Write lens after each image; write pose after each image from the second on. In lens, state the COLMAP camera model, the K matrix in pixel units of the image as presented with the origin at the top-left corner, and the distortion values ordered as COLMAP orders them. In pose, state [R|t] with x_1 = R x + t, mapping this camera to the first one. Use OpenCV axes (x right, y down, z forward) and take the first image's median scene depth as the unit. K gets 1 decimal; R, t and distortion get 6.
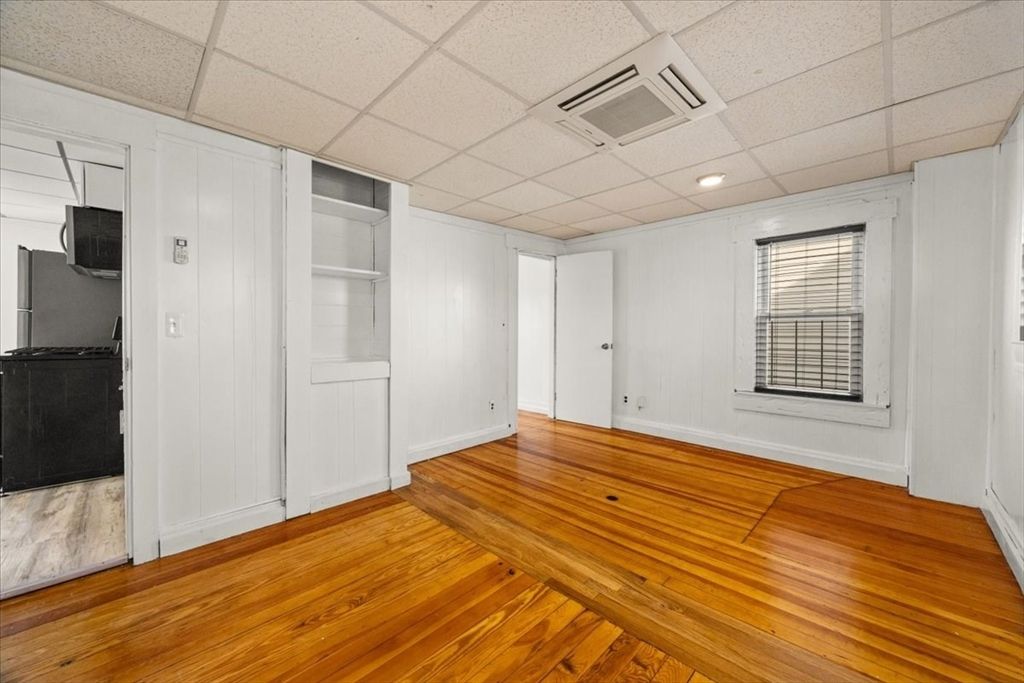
lens RADIAL K [[392.5, 0, 505.7], [0, 392.5, 339.2], [0, 0, 1]] dist [-0.007386, 0.000729]
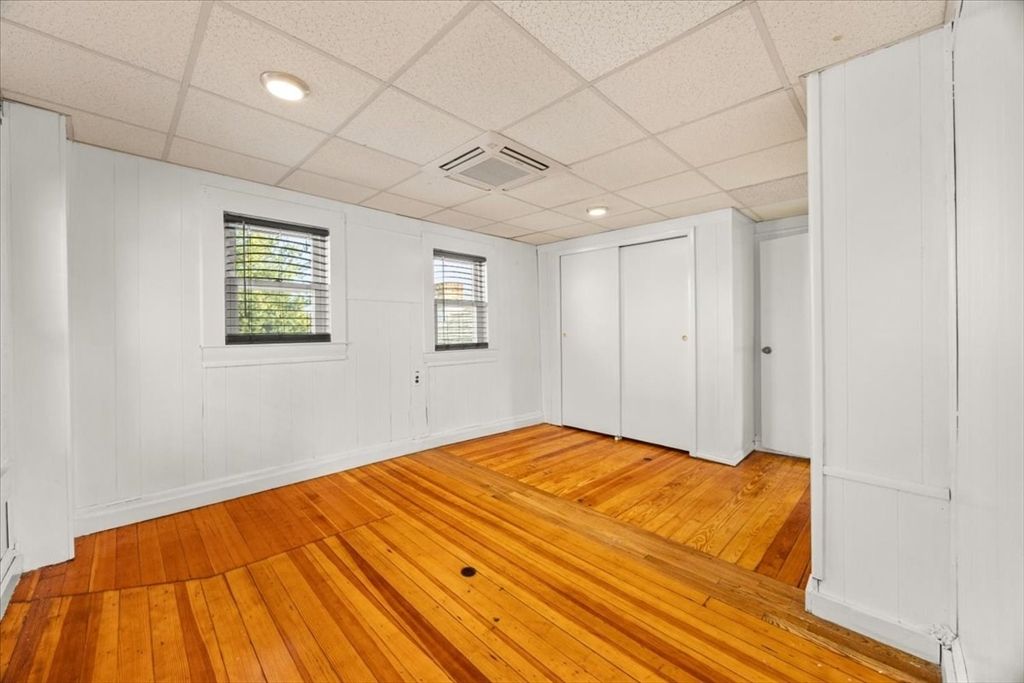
lens RADIAL K [[392.5, 0, 500.6], [0, 392.5, 330.7], [0, 0, 1]] dist [-0.007386, 0.000729]
pose [[-0.999907, 0.004701, 0.012788, 0.220777], [0.004860, 0.999911, 0.012391, -0.048318], [-0.012728, 0.012452, -0.999841, 1.868245]]
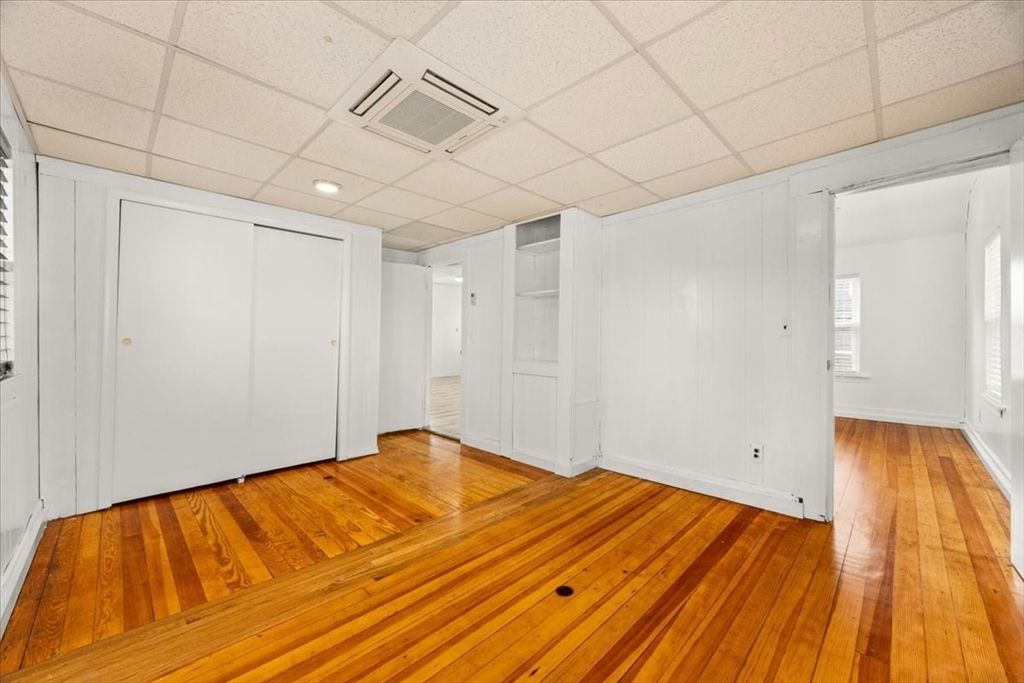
lens RADIAL K [[392.5, 0, 508.4], [0, 392.5, 332.1], [0, 0, 1]] dist [-0.007386, 0.000729]
pose [[0.007385, -0.011546, -0.999906, 1.029969], [-0.014765, 0.999823, -0.011654, -0.028607], [0.999864, 0.014849, 0.007213, 0.975816]]
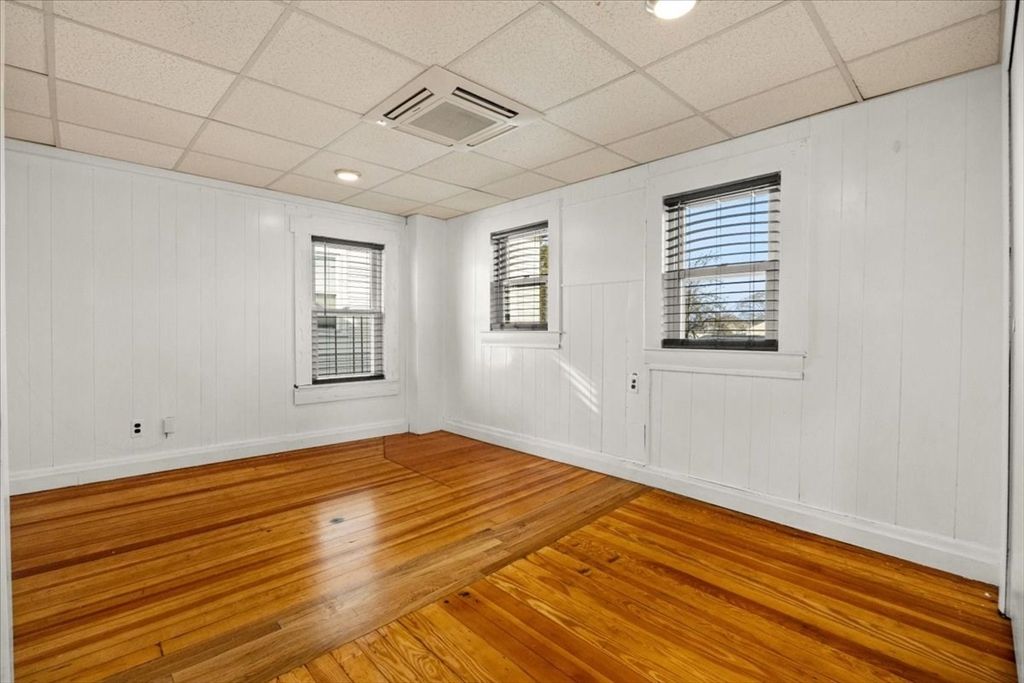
lens RADIAL K [[449.9, 0, 510.2], [0, 449.9, 339.6], [0, 0, 1]] dist [-0.017883, 0.001802]
pose [[0.011697, -0.022806, 0.999671, -0.746140], [0.013005, 0.999659, 0.022654, -0.002924], [-0.999847, 0.012735, 0.011989, 0.664917]]
